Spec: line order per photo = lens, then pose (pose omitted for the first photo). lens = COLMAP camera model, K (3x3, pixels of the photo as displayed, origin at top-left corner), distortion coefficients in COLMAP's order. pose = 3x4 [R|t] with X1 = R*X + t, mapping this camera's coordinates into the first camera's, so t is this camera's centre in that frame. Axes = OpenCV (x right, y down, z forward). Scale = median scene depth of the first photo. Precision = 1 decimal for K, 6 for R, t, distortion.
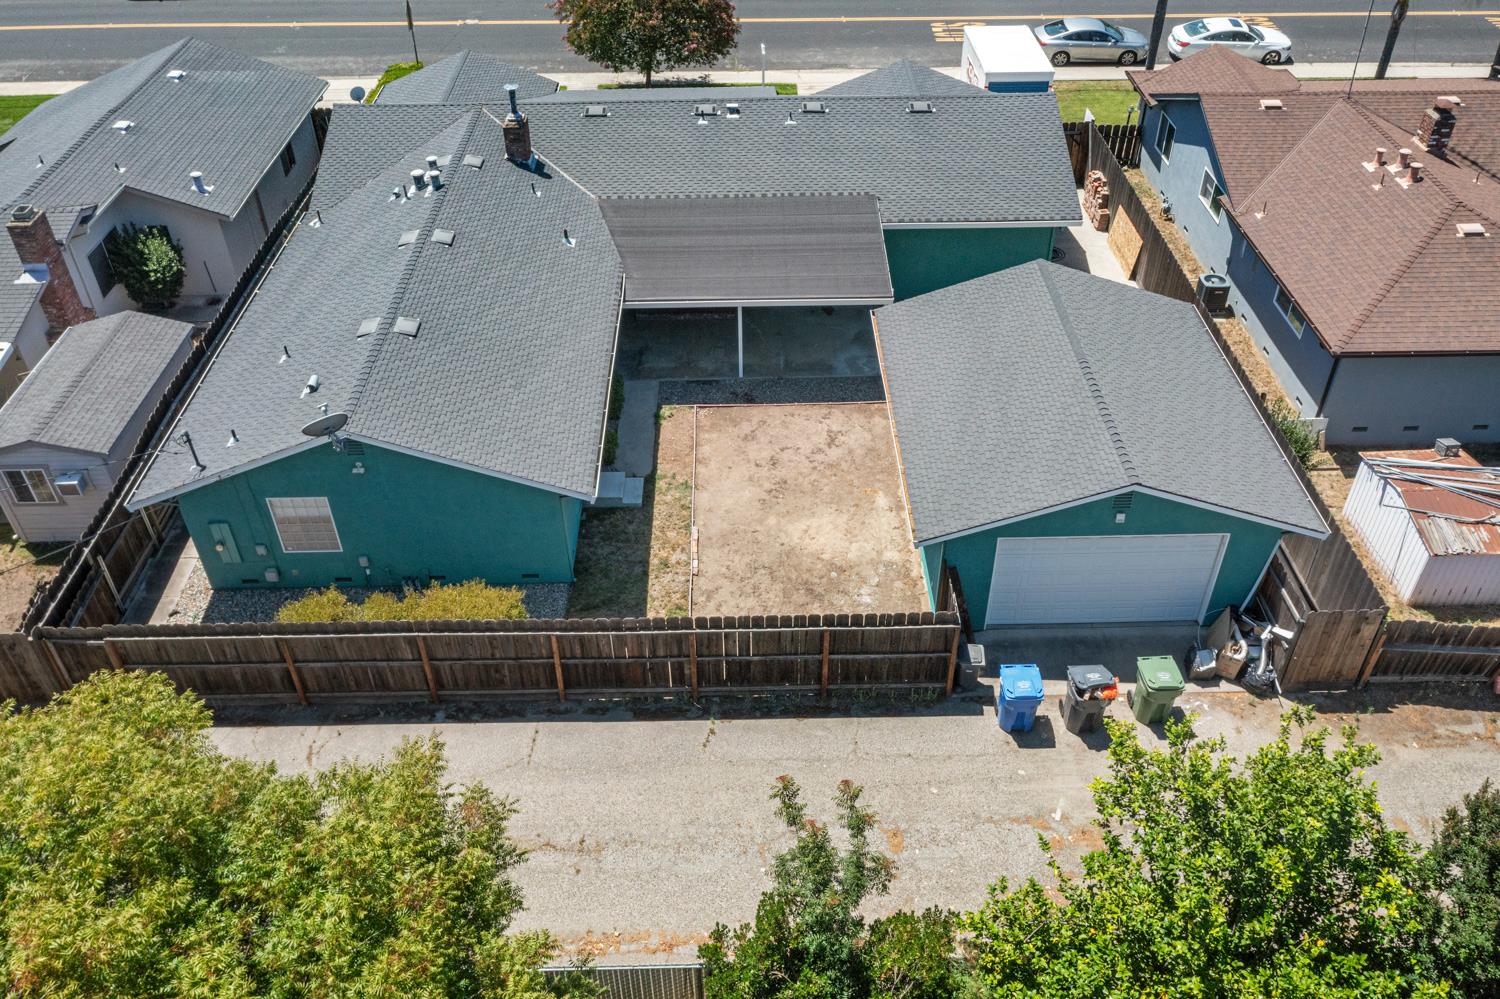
lens RADIAL K [[1193.5, 0, 748.8], [0, 1193.5, 496.2], [0, 0, 1]] dist [-0.012912, 0.006242]
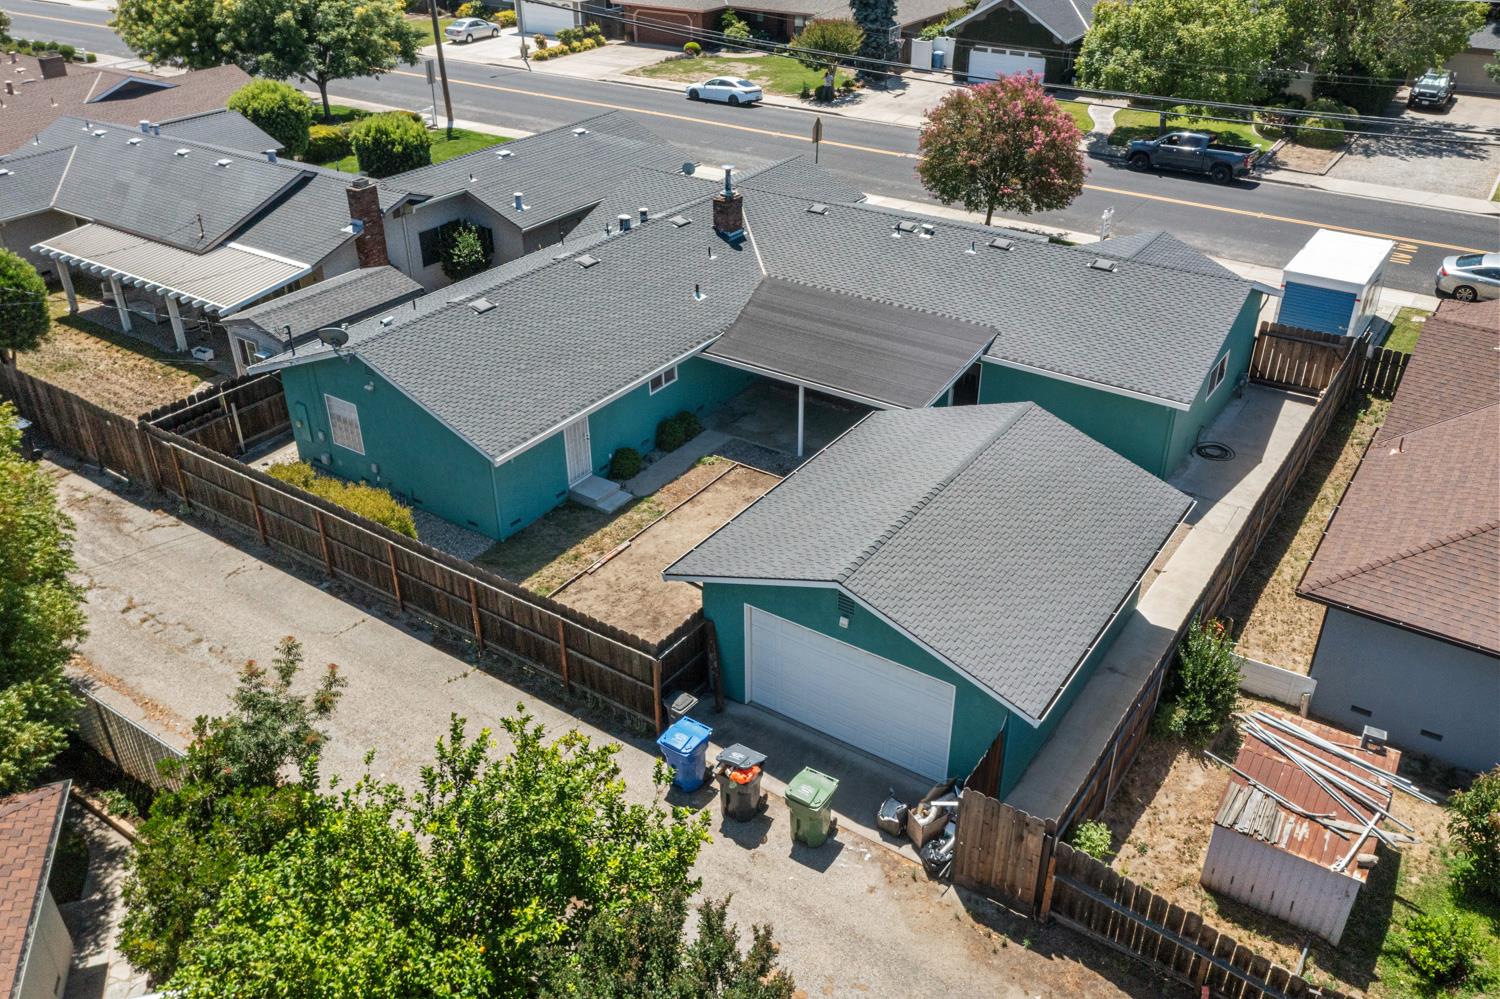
lens RADIAL K [[1193.5, 0, 749.7], [0, 1193.5, 501.0], [0, 0, 1]] dist [-0.012912, 0.006242]
pose [[0.817182, 0.298318, -0.493173, 0.502227], [-0.365043, 0.930029, -0.042302, -0.003144], [0.446046, 0.214598, 0.868902, 0.082921]]
